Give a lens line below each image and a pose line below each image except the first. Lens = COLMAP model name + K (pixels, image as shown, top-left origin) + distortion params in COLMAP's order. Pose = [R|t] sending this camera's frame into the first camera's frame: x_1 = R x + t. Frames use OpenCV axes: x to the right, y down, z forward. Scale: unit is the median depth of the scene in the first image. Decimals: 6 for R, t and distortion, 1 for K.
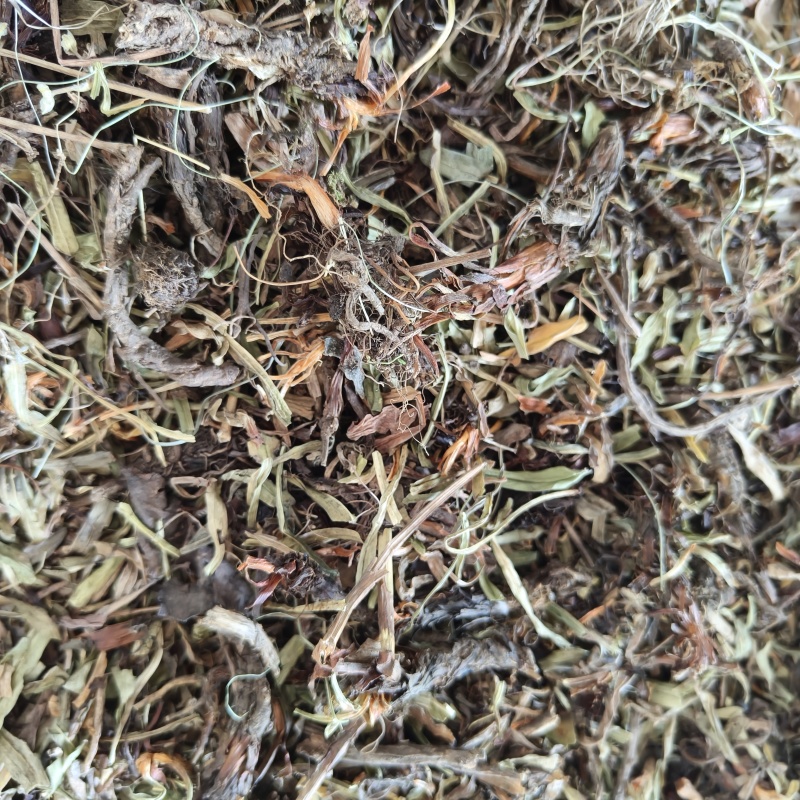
lens RADIAL K [[825.6, 0, 387.1], [0, 825.6, 402.4], [0, 0, 1]] dist [-0.050589, 0.036923]
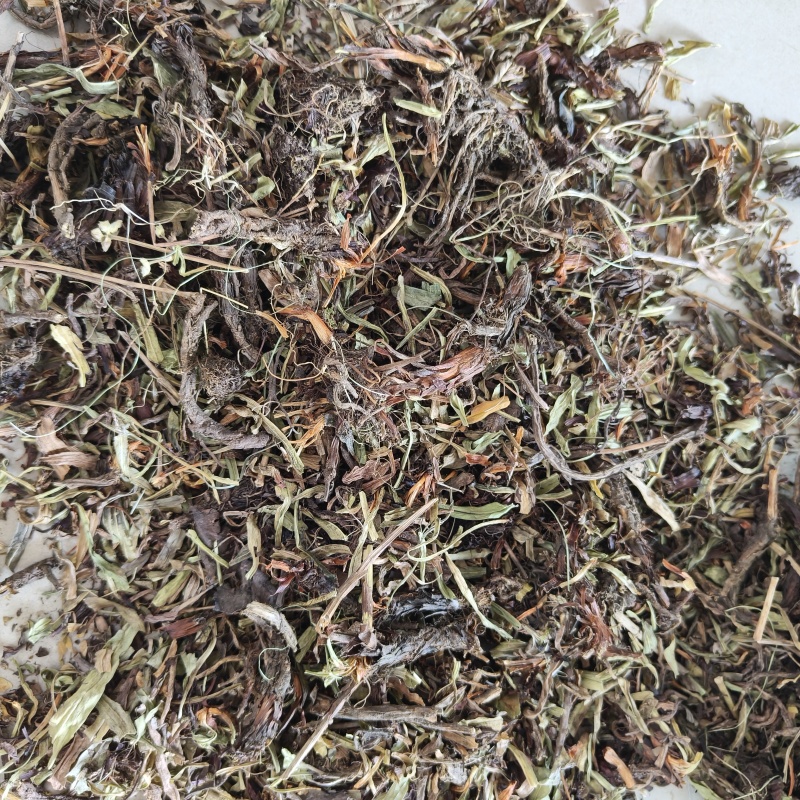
lens RADIAL K [[820.7, 0, 382.7], [0, 820.7, 395.3], [0, 0, 1]] dist [0.004595, -0.045181]
pose [[0.996992, -0.021126, -0.074575, 0.128897], [0.013121, 0.994254, -0.106241, 0.042252], [0.076391, 0.104943, 0.991540, -0.433996]]
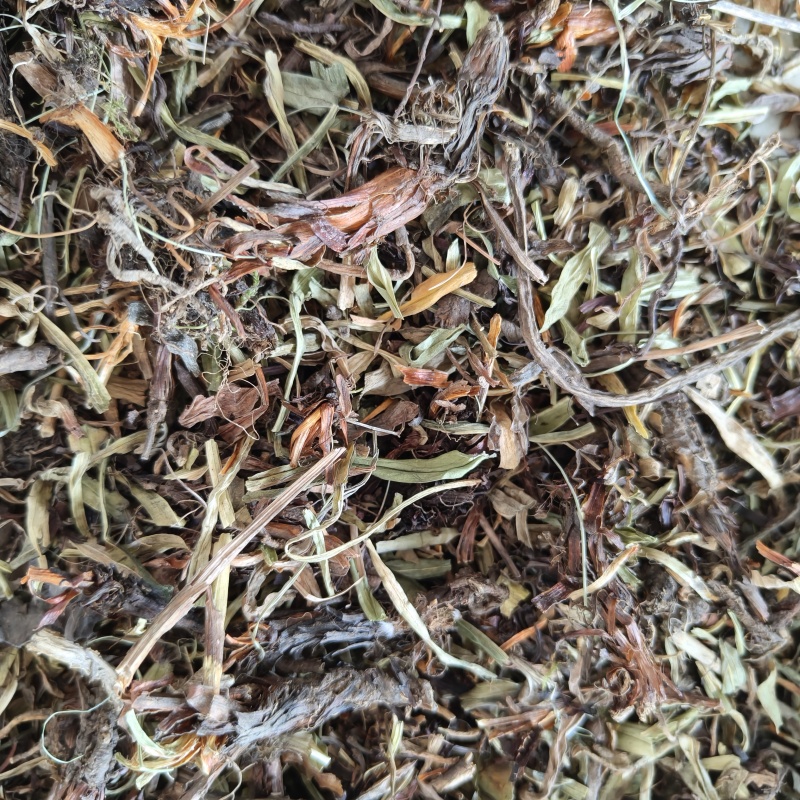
lens RADIAL K [[825.6, 0, 387.1], [0, 825.6, 402.4], [0, 0, 1]] dist [-0.050589, 0.036923]
pose [[0.987949, -0.049613, -0.146611, 0.268269], [0.045250, 0.998432, -0.032949, 0.054482], [0.148016, 0.025917, 0.988645, 0.200215]]
